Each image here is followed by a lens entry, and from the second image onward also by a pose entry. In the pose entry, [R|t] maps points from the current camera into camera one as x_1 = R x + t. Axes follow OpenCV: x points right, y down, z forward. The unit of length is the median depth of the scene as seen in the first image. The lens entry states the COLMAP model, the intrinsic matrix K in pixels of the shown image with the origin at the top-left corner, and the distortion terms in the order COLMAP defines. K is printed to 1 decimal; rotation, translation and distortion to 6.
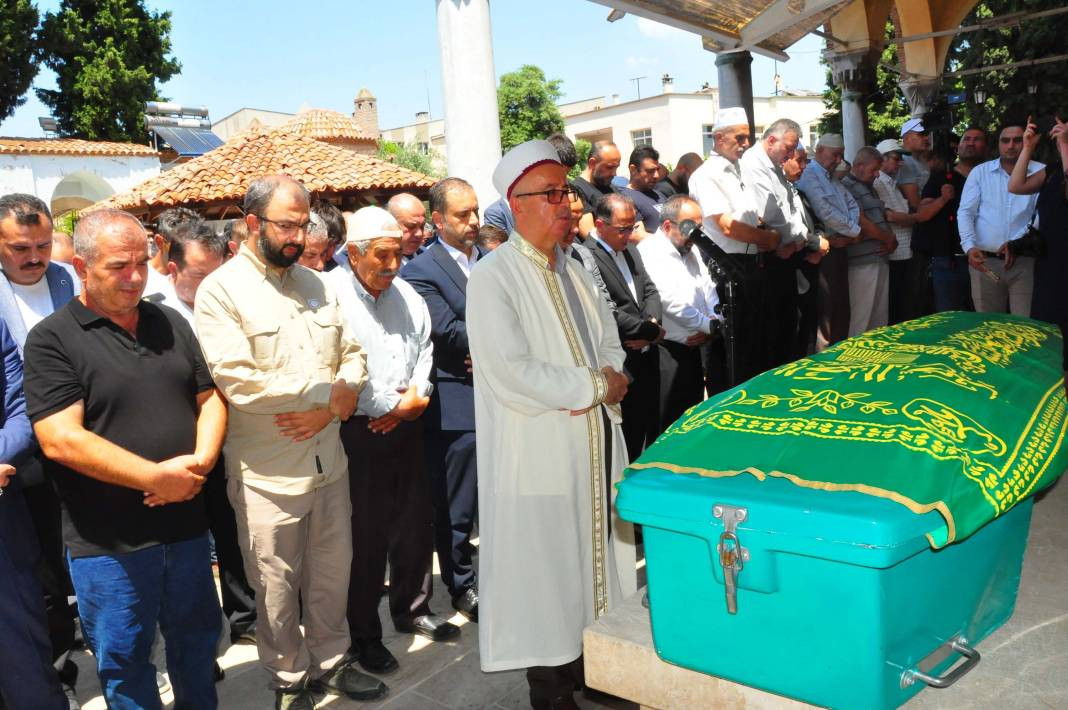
lens RADIAL K [[880.8, 0, 533.7], [0, 880.8, 314.7], [0, 0, 1]] dist [-0.117026, 0.156639]
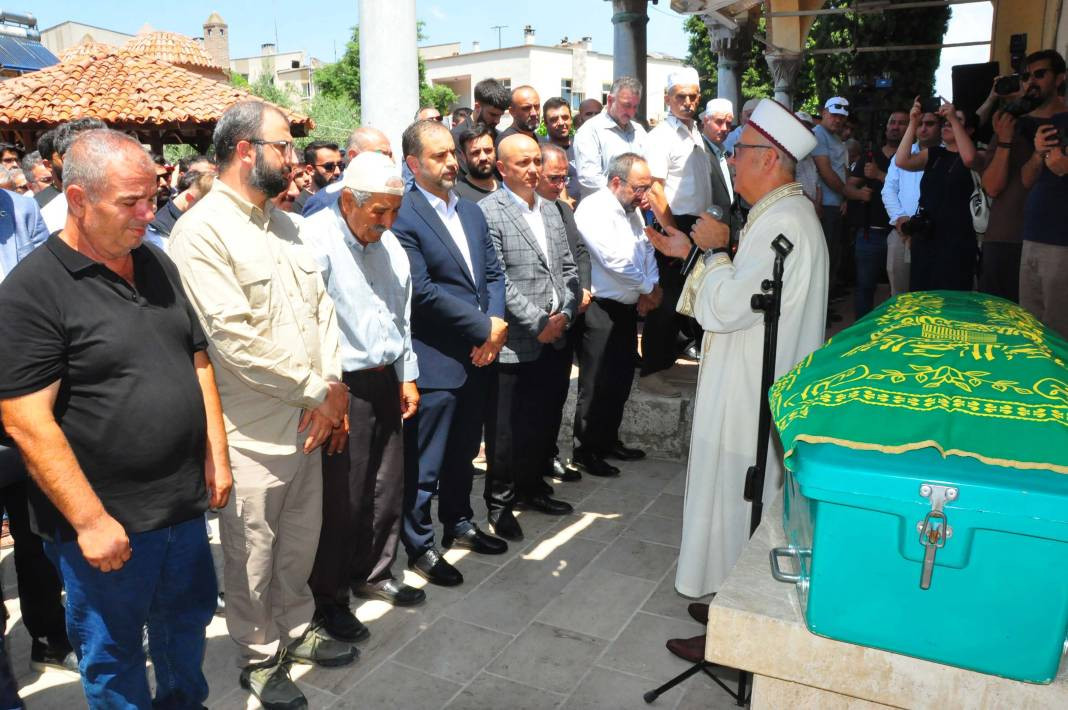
lens RADIAL K [[880.8, 0, 533.7], [0, 880.8, 314.7], [0, 0, 1]] dist [-0.117026, 0.156639]
pose [[0.982413, 0.033548, 0.183682, -0.127897], [-0.044116, 0.997579, 0.053751, -0.003265], [-0.181434, -0.060909, 0.981515, 0.034325]]
